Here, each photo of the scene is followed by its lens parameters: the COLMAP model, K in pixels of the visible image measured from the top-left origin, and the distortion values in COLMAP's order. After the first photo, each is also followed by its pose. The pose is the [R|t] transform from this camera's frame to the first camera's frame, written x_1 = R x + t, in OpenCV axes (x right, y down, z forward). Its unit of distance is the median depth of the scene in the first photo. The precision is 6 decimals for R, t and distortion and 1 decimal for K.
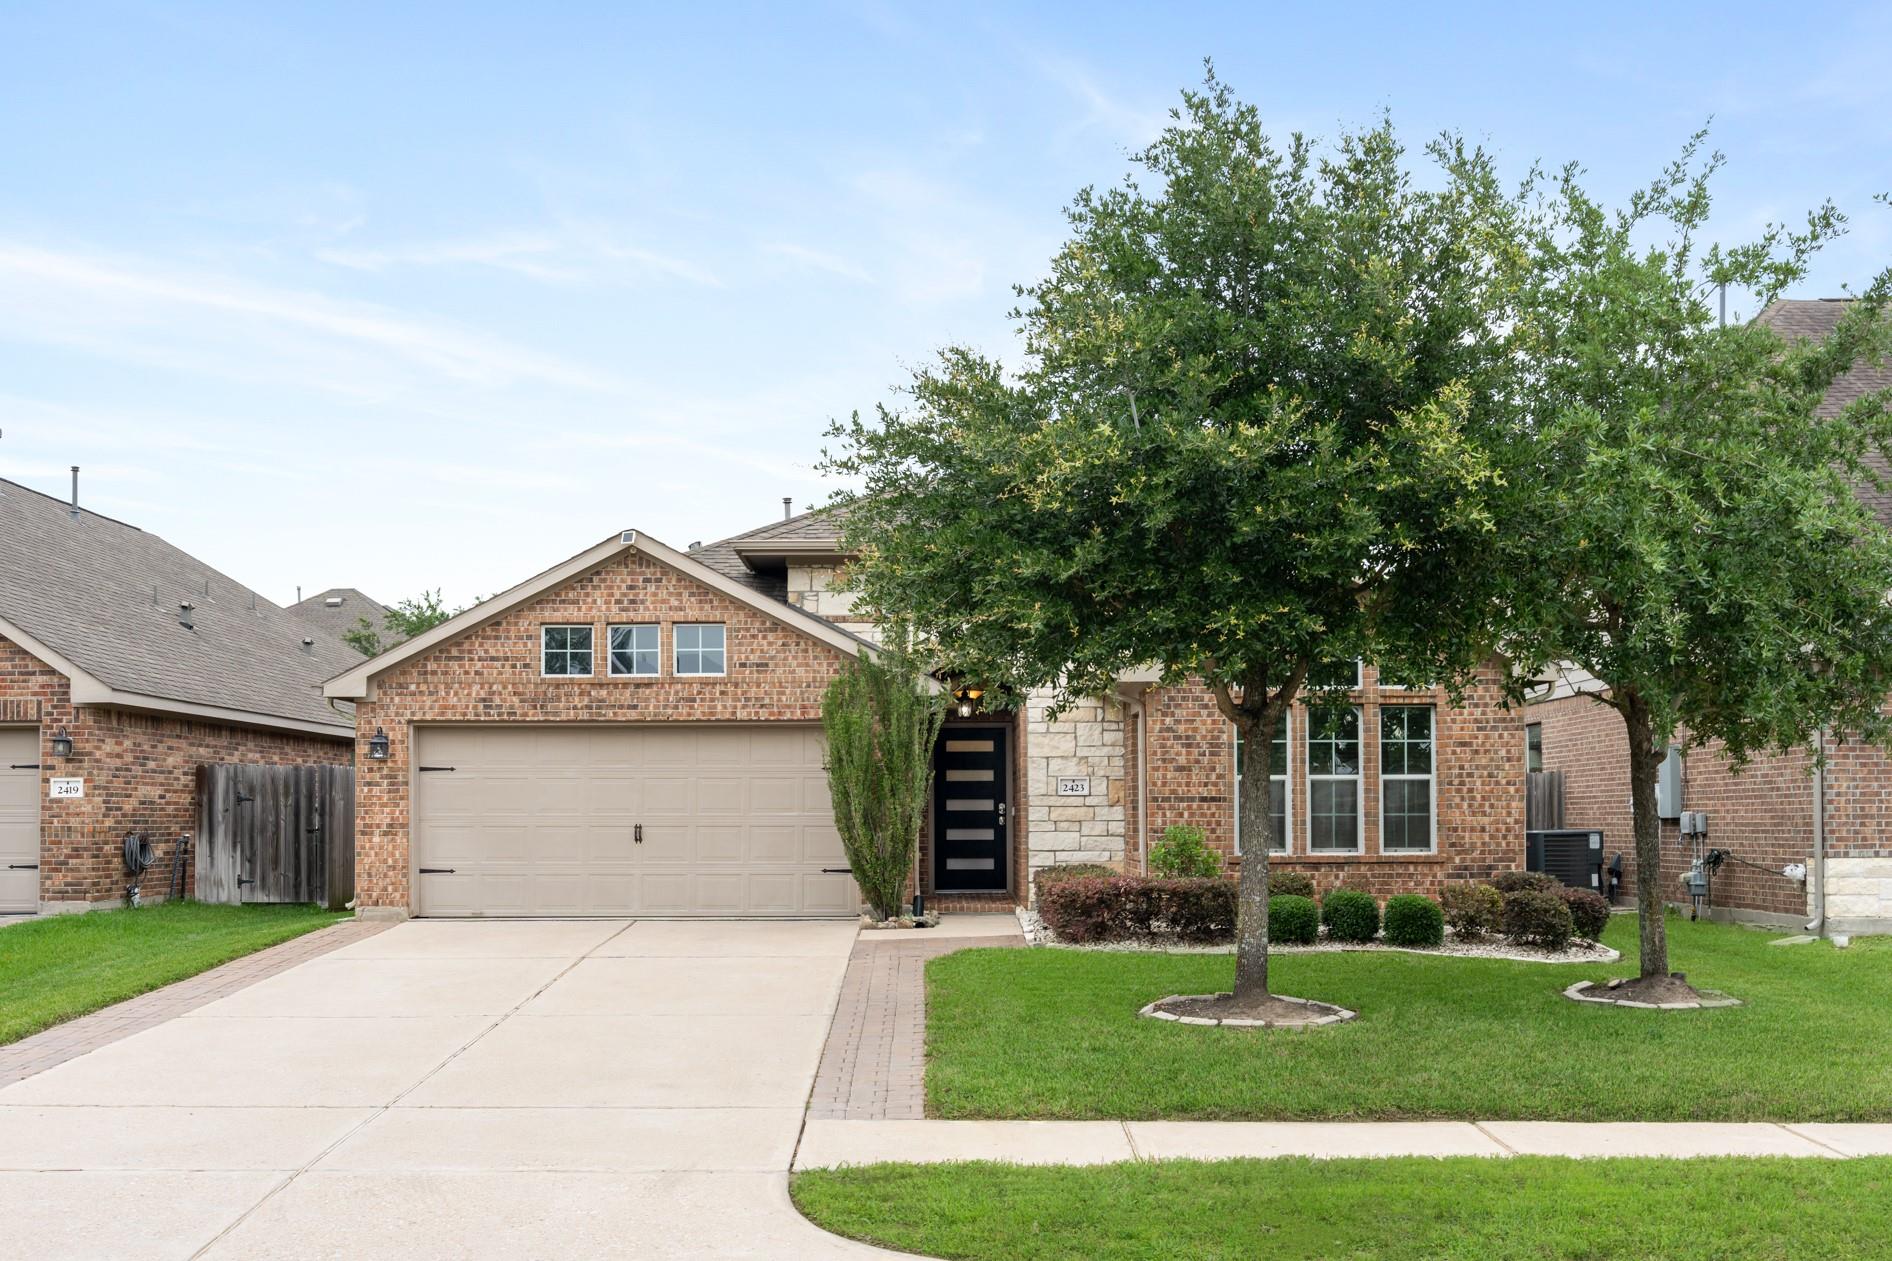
lens RADIAL K [[1910.9, 0, 947.3], [0, 1910.9, 631.2], [0, 0, 1]] dist [-0.038377, 0.000000]
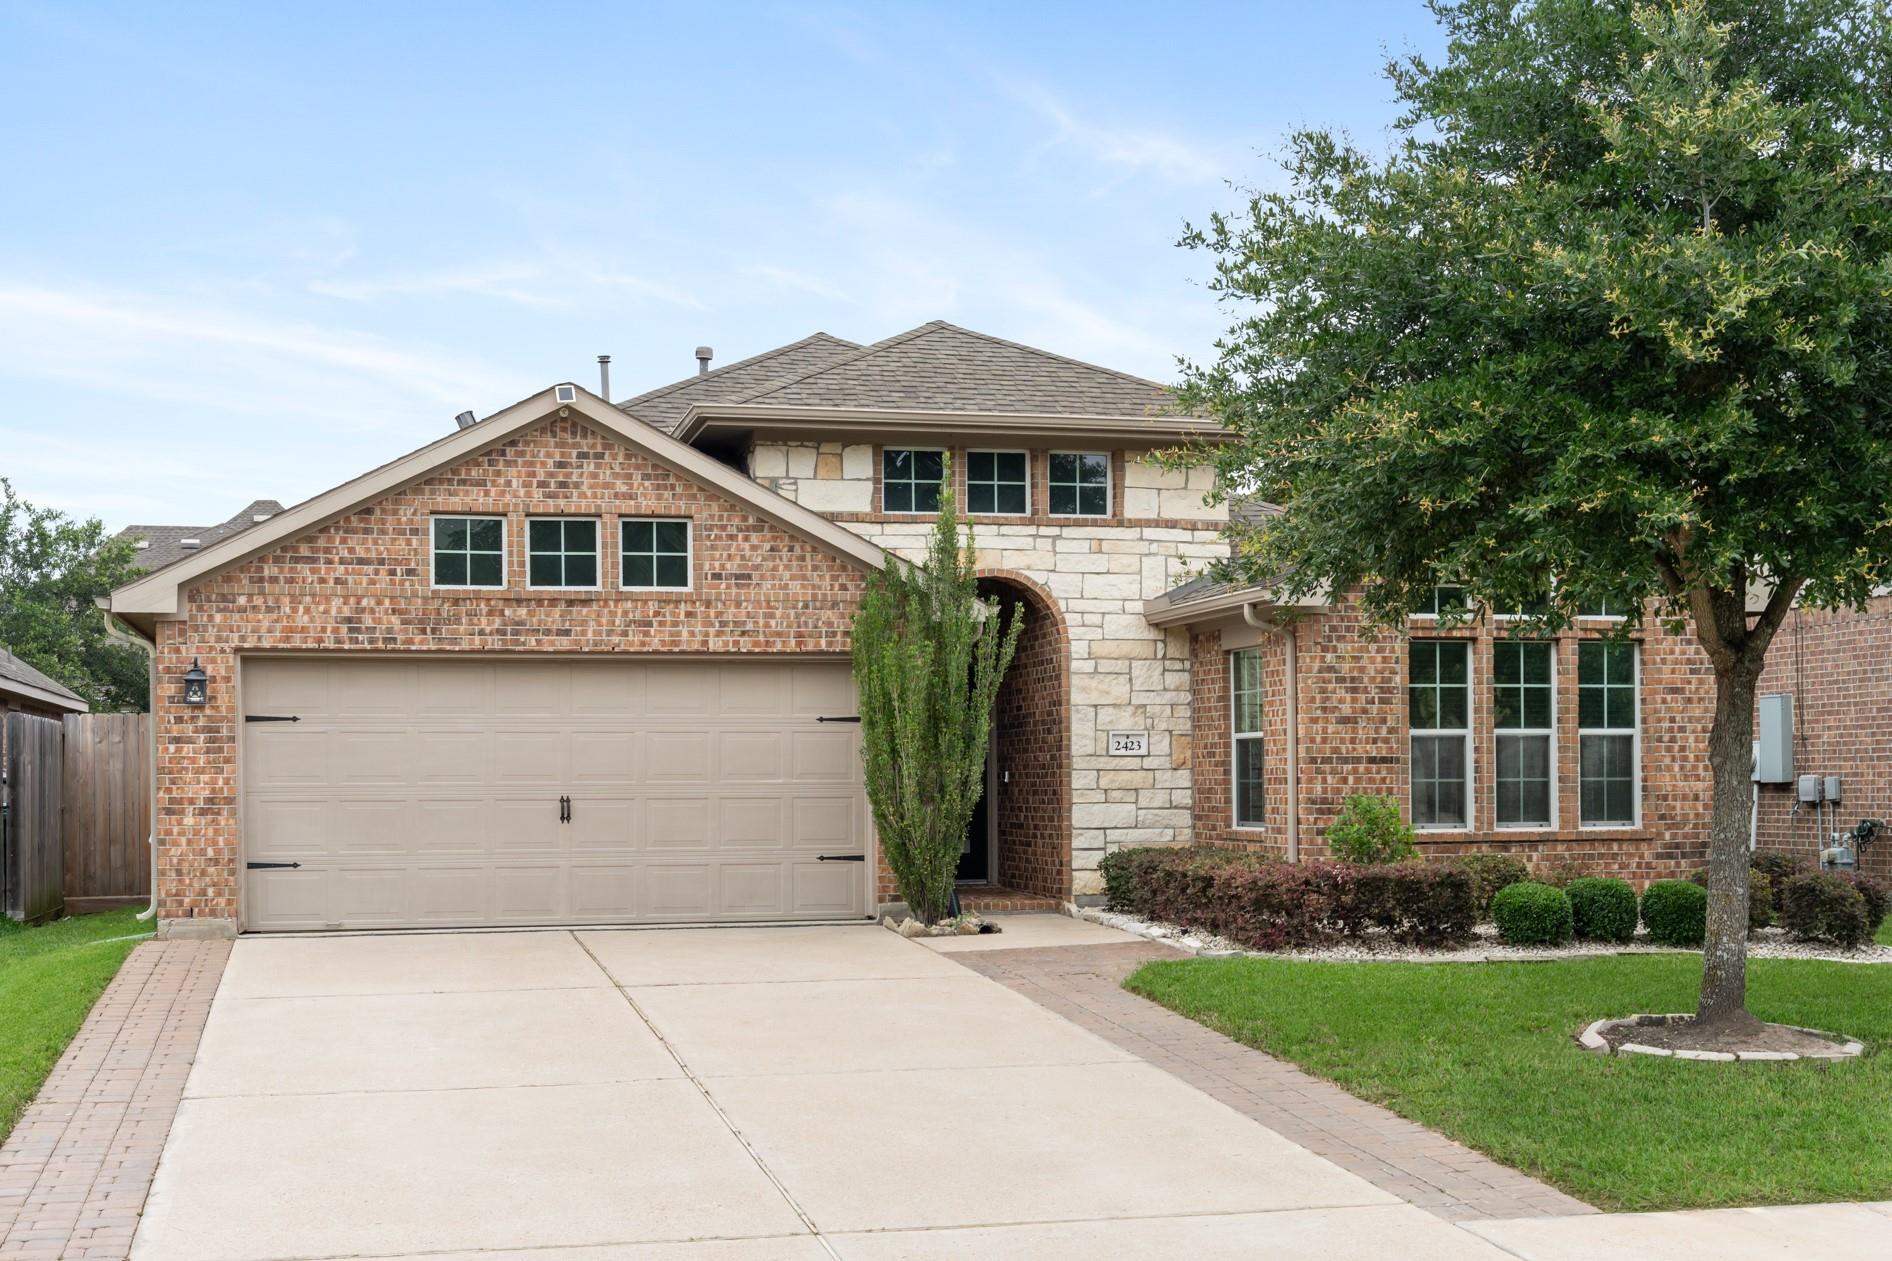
lens RADIAL K [[2336.4, 0, 944.1], [0, 2336.4, 631.8], [0, 0, 1]] dist [-0.028493, 0.000000]
pose [[0.971325, 0.011478, 0.237479, -0.233970], [-0.019096, 0.999373, 0.029803, 0.010723], [-0.236988, -0.033484, 0.970935, 0.119203]]
